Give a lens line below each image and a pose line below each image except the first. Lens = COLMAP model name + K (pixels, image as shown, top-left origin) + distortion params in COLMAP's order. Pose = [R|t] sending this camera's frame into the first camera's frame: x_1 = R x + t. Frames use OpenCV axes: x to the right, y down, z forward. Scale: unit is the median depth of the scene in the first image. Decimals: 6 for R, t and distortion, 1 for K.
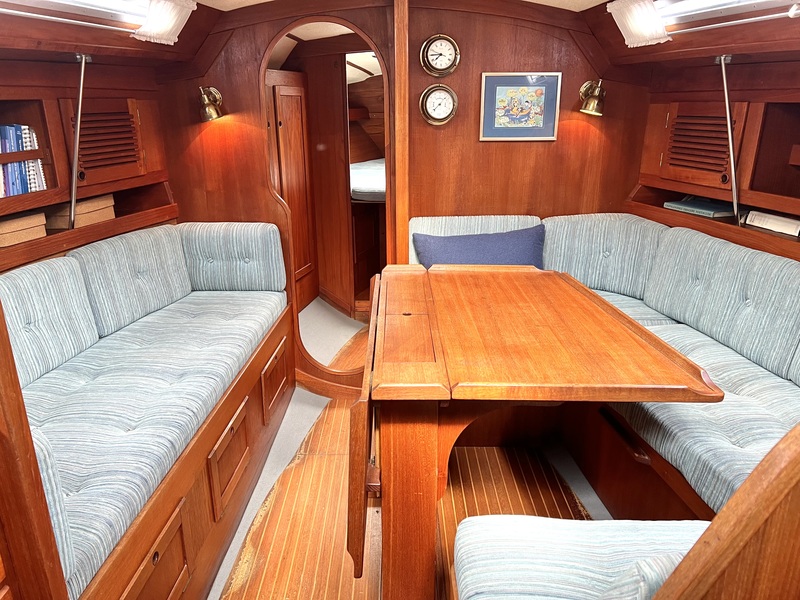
lens RADIAL K [[599.6, 0, 397.9], [0, 599.6, 301.8], [0, 0, 1]] dist [0.052992, -0.063562]
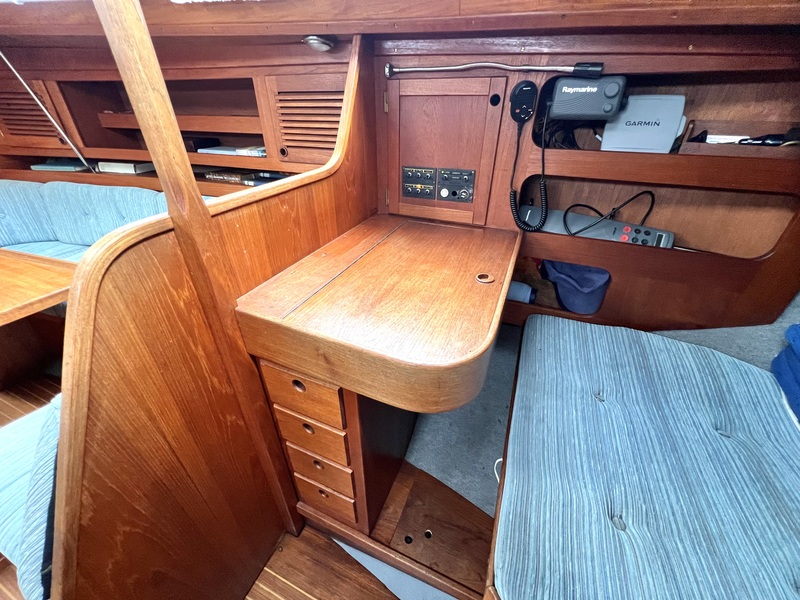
lens RADIAL K [[318.0, 0, 398.6], [0, 318.0, 301.6], [0, 0, 1]] dist [-0.006570, 0.000557]
pose [[0.385445, -0.480417, 0.787802, 0.075023], [0.268322, 0.875234, 0.402454, 0.043957], [-0.882857, 0.056261, 0.466261, -0.033994]]
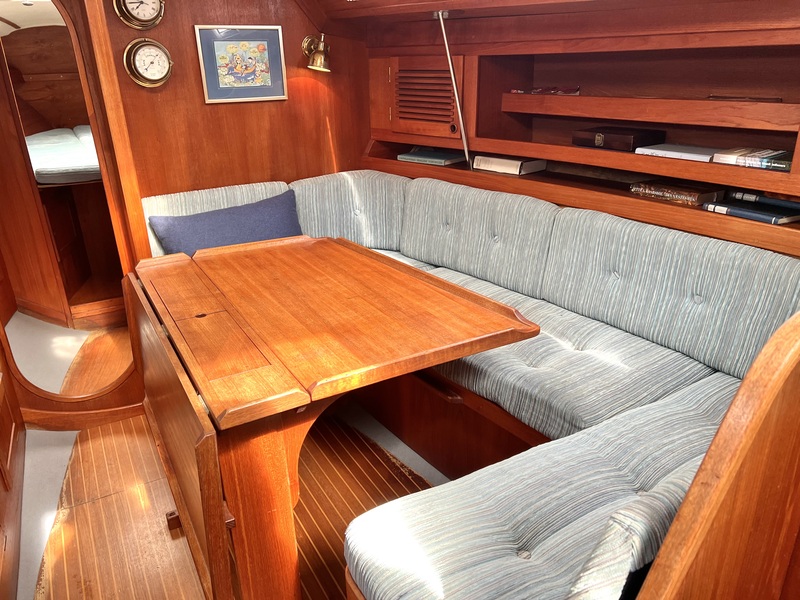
lens RADIAL K [[599.6, 0, 404.8], [0, 599.6, 301.3], [0, 0, 1]] dist [0.052992, -0.063562]
pose [[0.865091, -0.204698, 0.457947, -0.096333], [0.175030, 0.978748, 0.106848, -0.031307], [-0.470087, -0.012279, 0.882535, 0.085561]]
